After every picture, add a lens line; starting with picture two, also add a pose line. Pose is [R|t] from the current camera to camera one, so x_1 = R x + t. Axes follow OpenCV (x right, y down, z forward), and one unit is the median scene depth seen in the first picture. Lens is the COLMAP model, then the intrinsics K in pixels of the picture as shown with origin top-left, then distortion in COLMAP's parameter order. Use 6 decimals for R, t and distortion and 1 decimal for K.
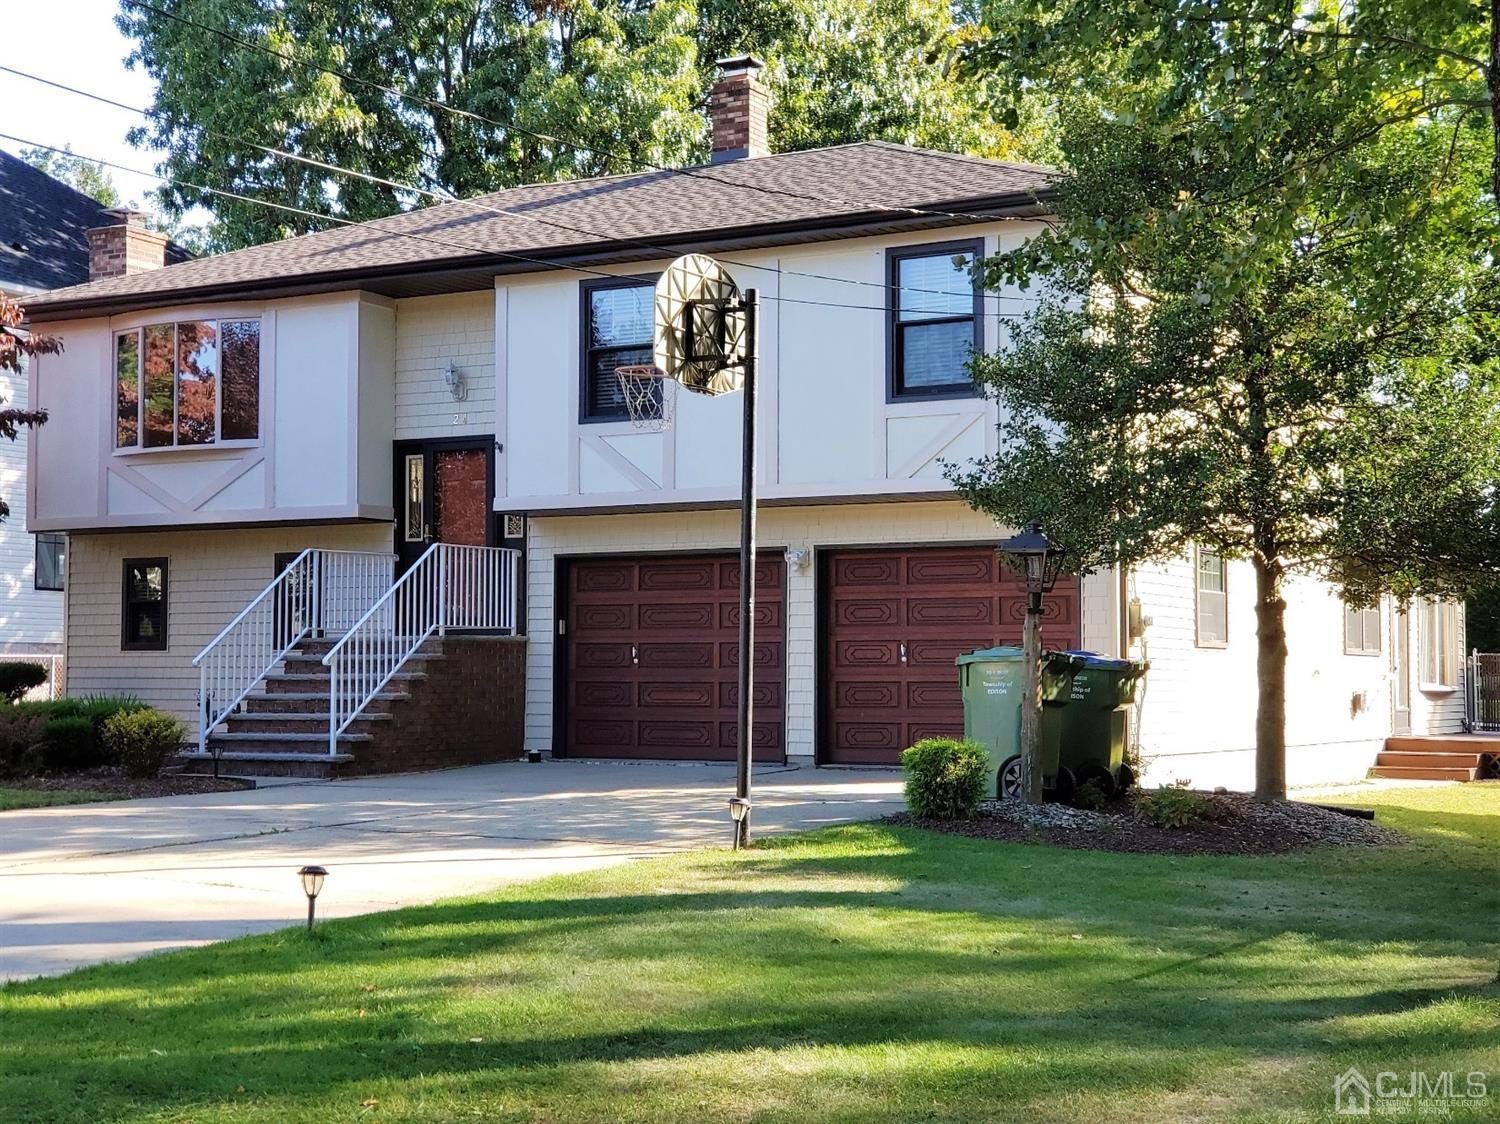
lens RADIAL K [[2031.8, 0, 750.3], [0, 2031.8, 501.5], [0, 0, 1]] dist [0.089044, -0.112750]
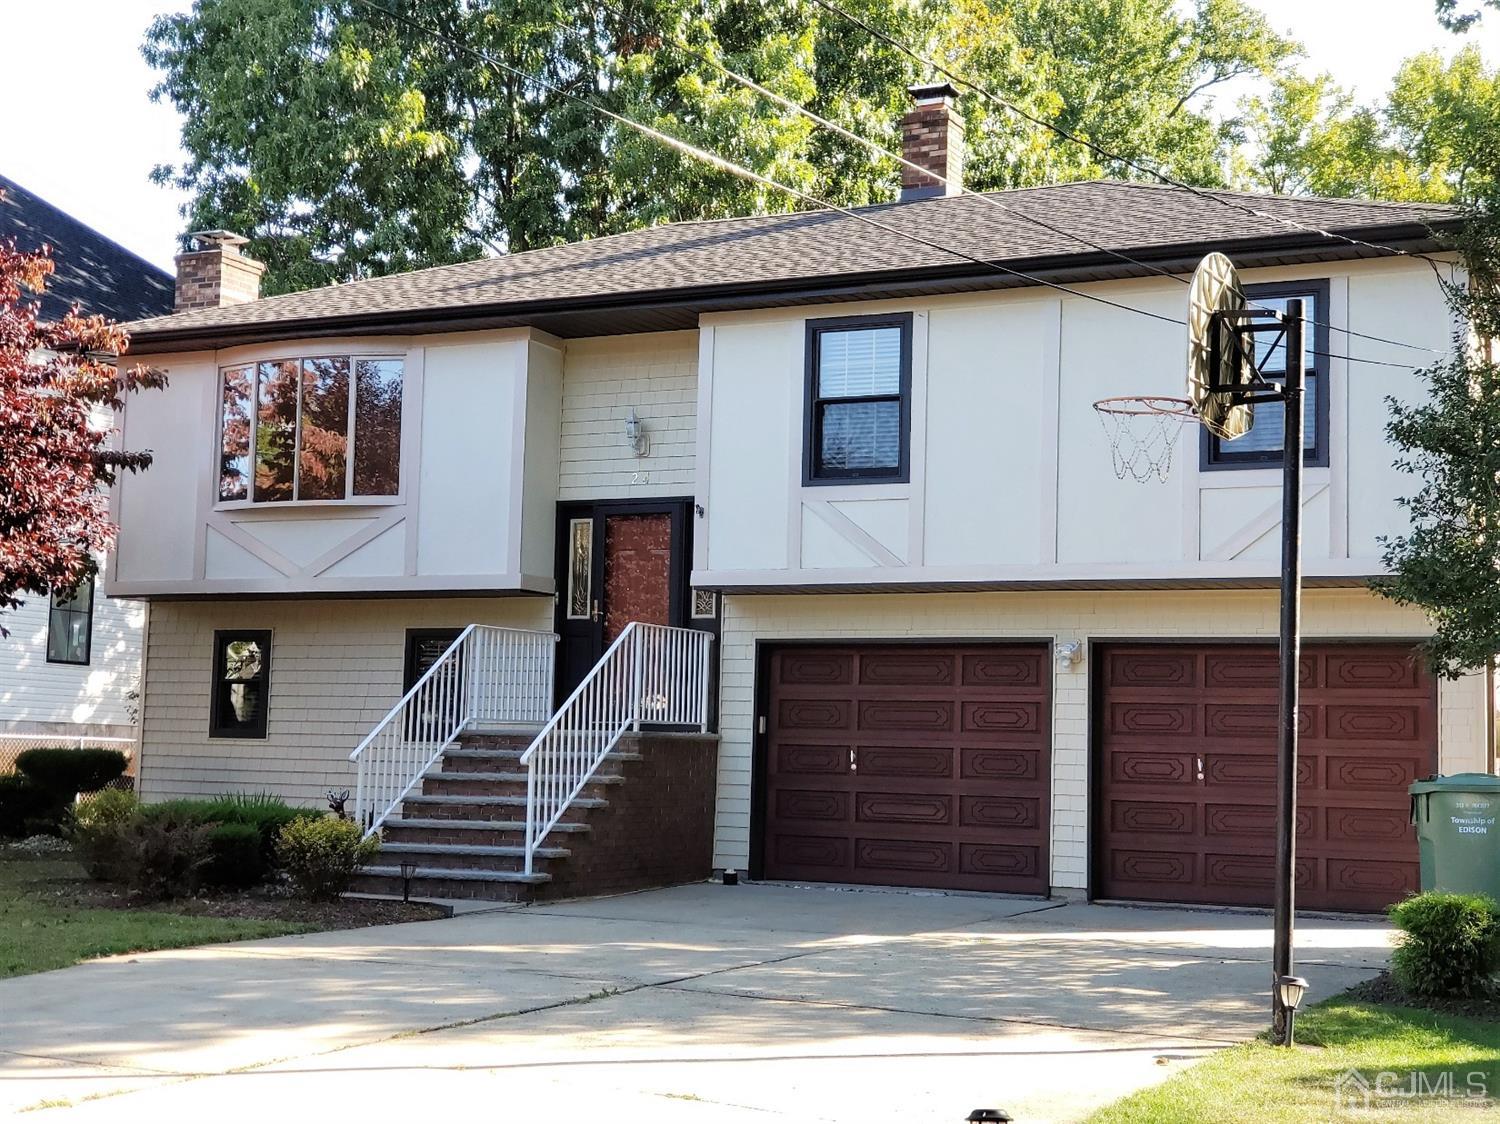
lens RADIAL K [[2031.8, 0, 750.3], [0, 2031.8, 501.5], [0, 0, 1]] dist [0.089044, -0.112750]
pose [[0.998597, 0.031361, 0.042674, -0.136112], [-0.029430, 0.998546, -0.045165, 0.006948], [-0.044028, 0.043846, 0.998068, 0.143962]]
